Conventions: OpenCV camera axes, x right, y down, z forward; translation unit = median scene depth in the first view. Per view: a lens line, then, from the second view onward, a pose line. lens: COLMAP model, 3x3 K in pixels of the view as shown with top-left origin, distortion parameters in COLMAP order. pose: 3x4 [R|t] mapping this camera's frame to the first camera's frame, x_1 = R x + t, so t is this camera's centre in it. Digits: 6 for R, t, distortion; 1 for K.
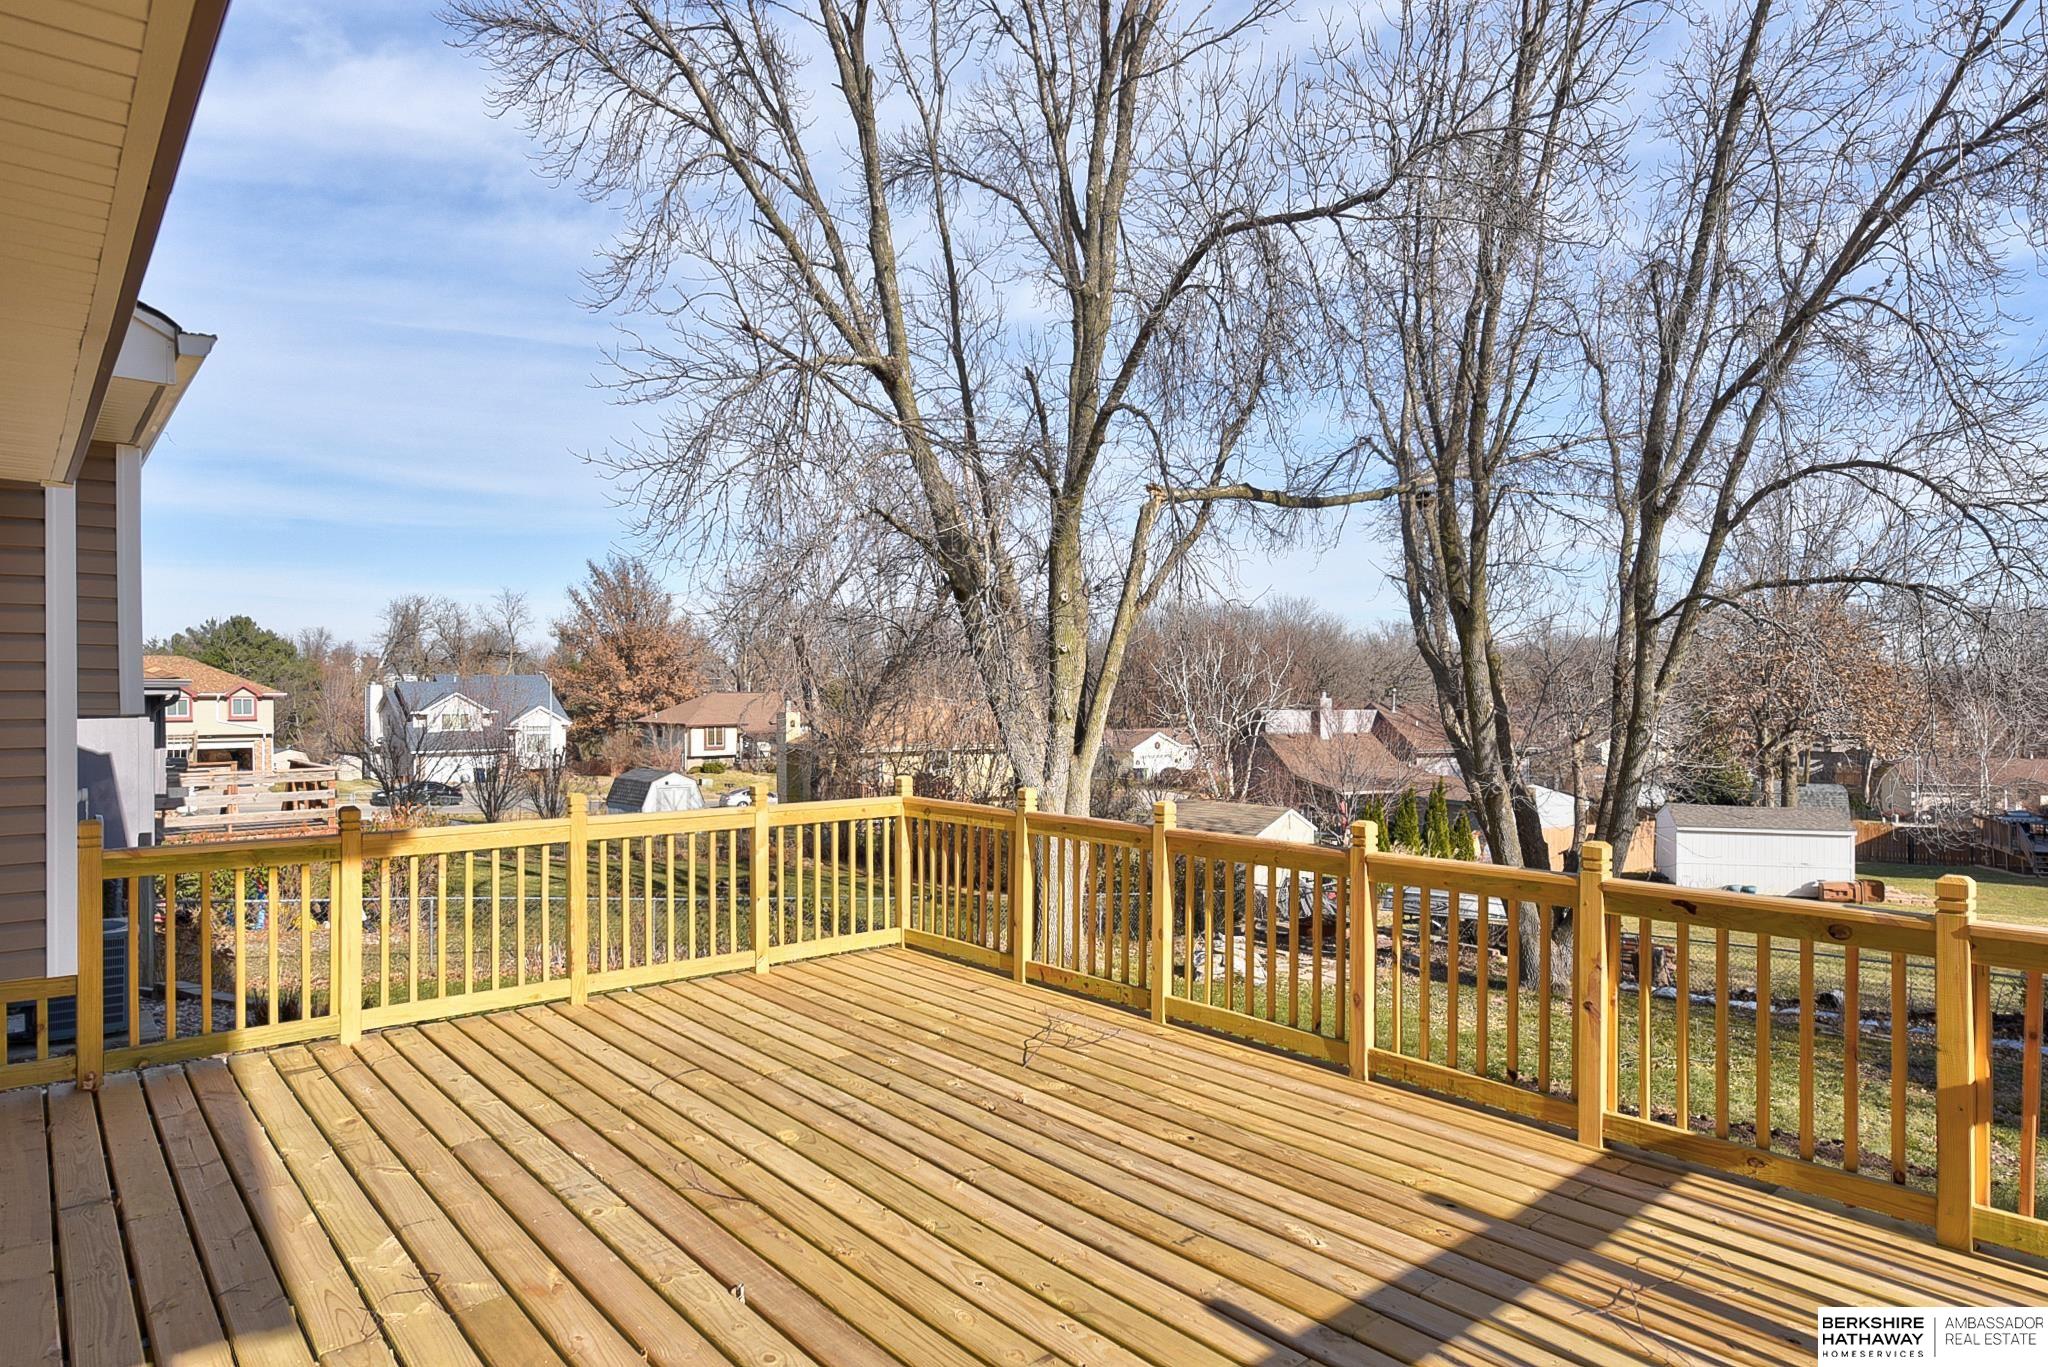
lens RADIAL K [[1189.7, 0, 1031.0], [0, 1189.7, 705.9], [0, 0, 1]] dist [-0.000537, -0.002687]
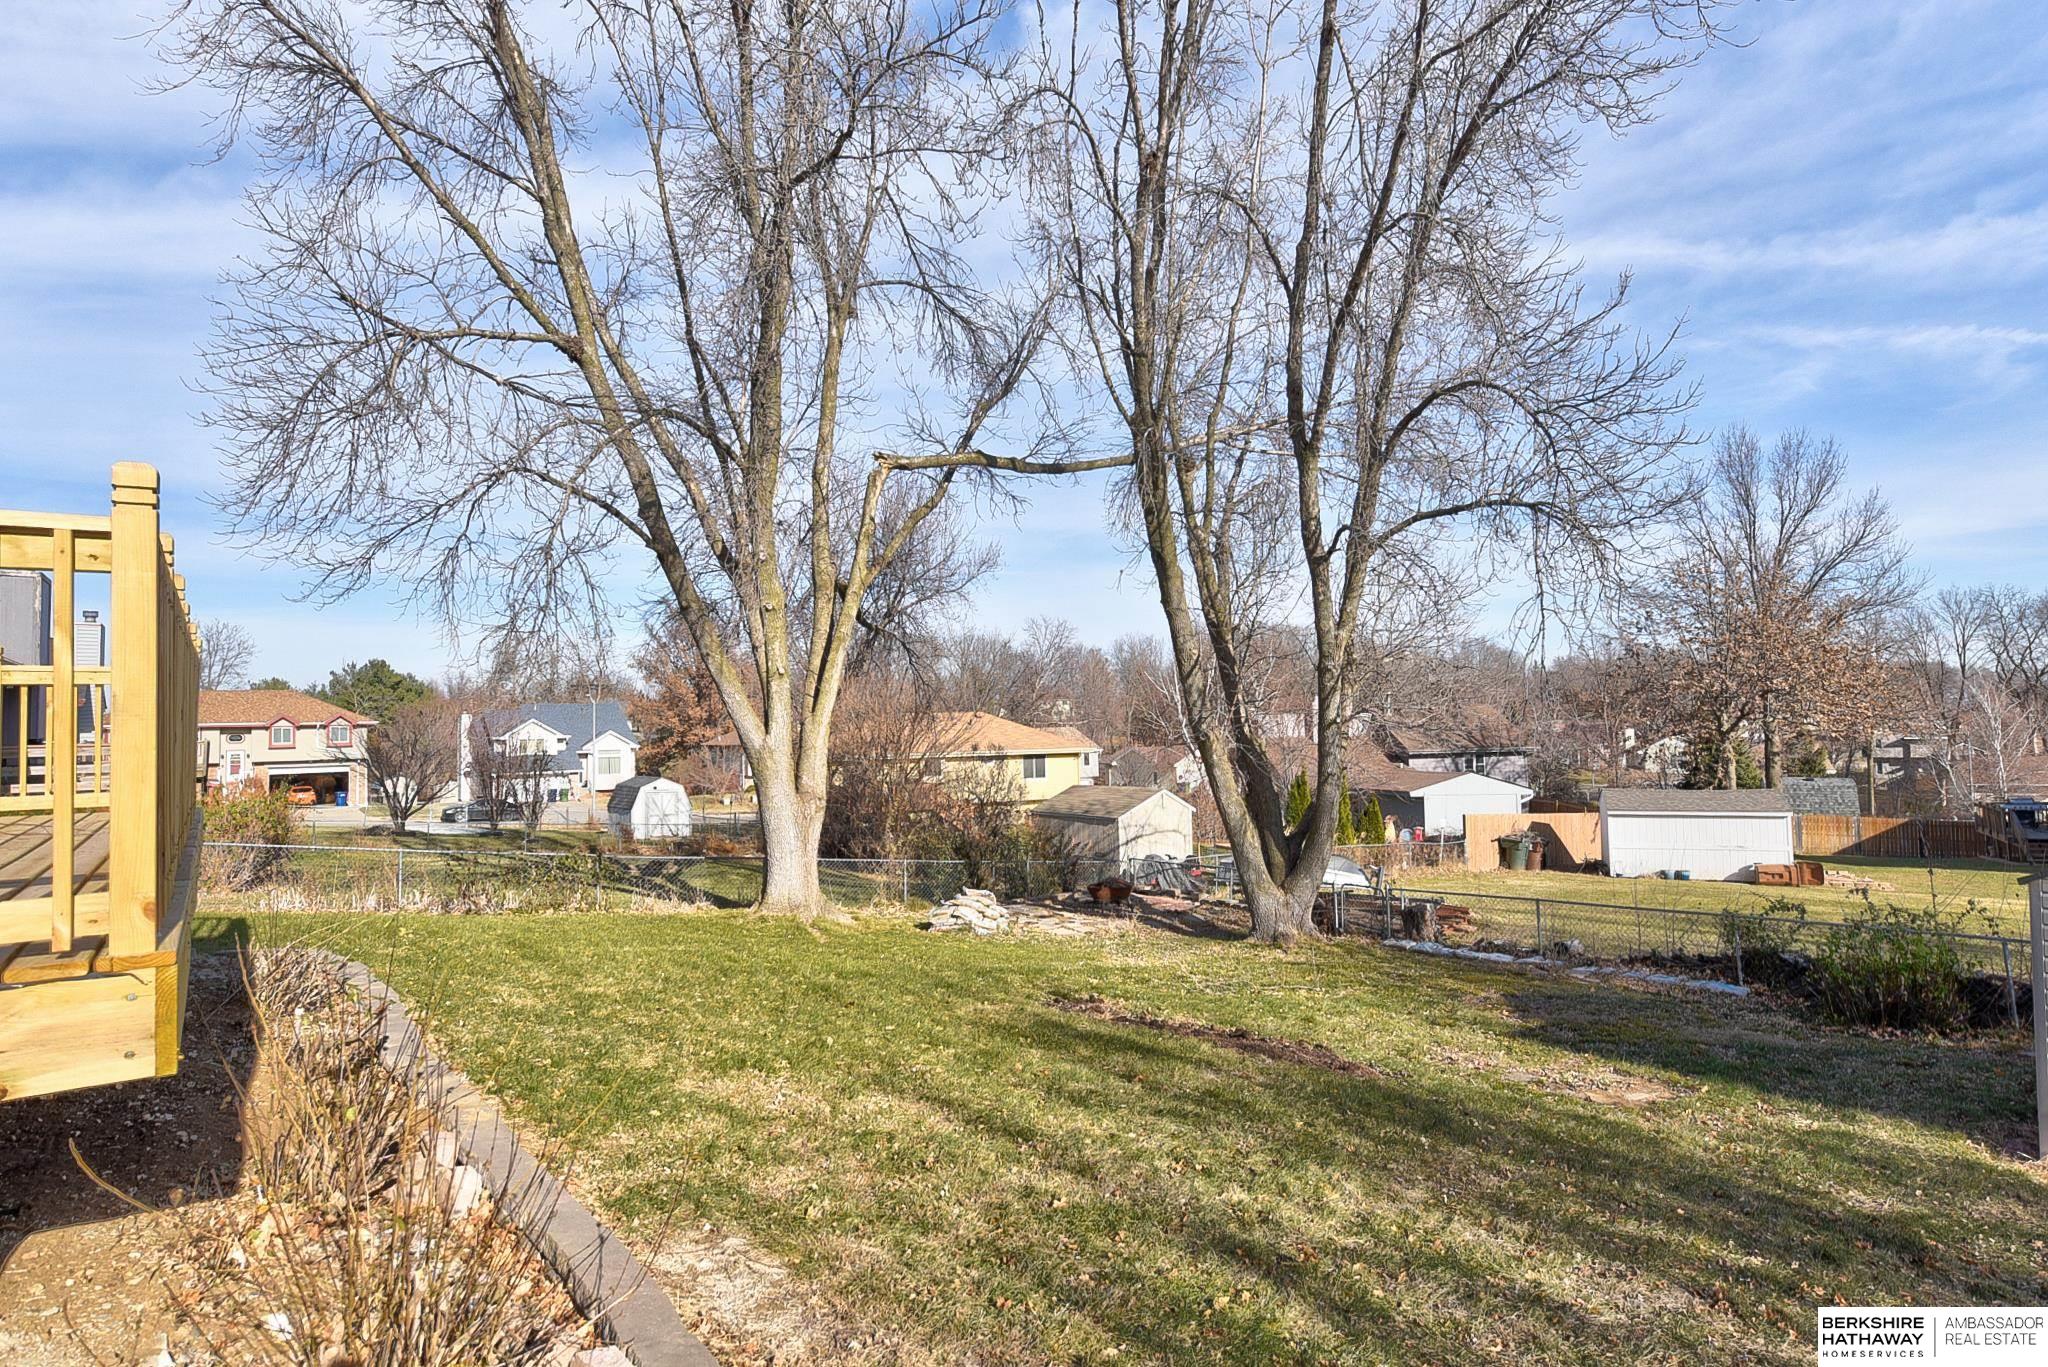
lens RADIAL K [[1140.7, 0, 1026.4], [0, 1140.7, 672.0], [0, 0, 1]] dist [0.000659, -0.001003]
pose [[0.995560, -0.022911, -0.091296, 0.321313], [0.017782, 0.998238, -0.056605, 0.066181], [0.092432, 0.054731, 0.994214, 0.023059]]
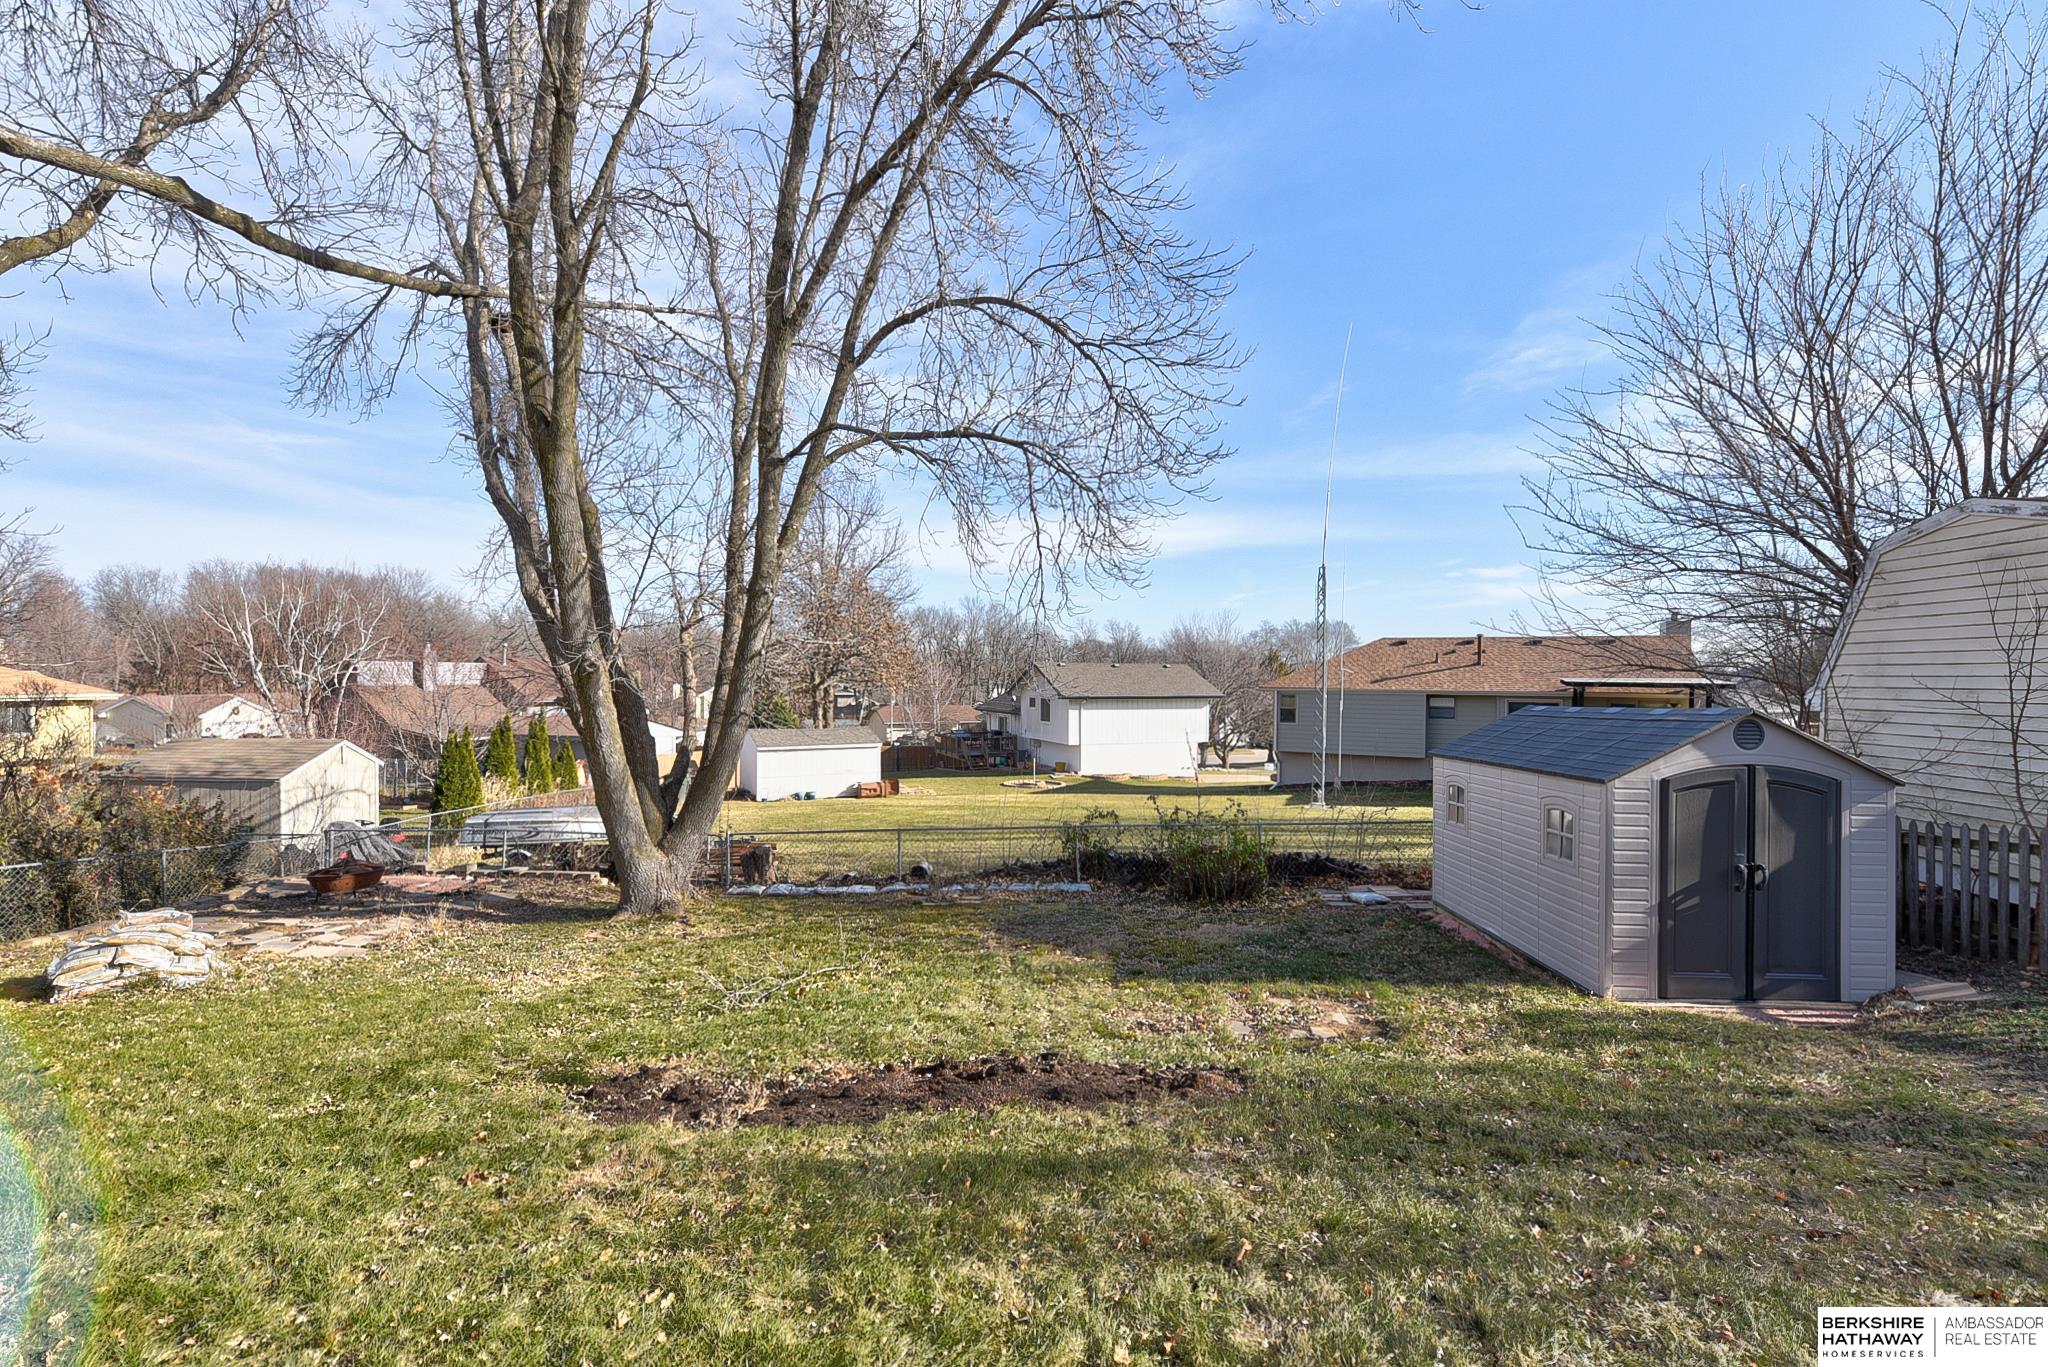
lens RADIAL K [[907.6, 0, 1027.2], [0, 907.6, 683.1], [0, 0, 1]] dist [-0.007740, -0.001019]
pose [[0.691148, 0.000518, 0.722713, 0.154904], [0.000526, 0.999999, -0.001219, 0.079968], [-0.722713, 0.001223, 0.691147, 0.371148]]
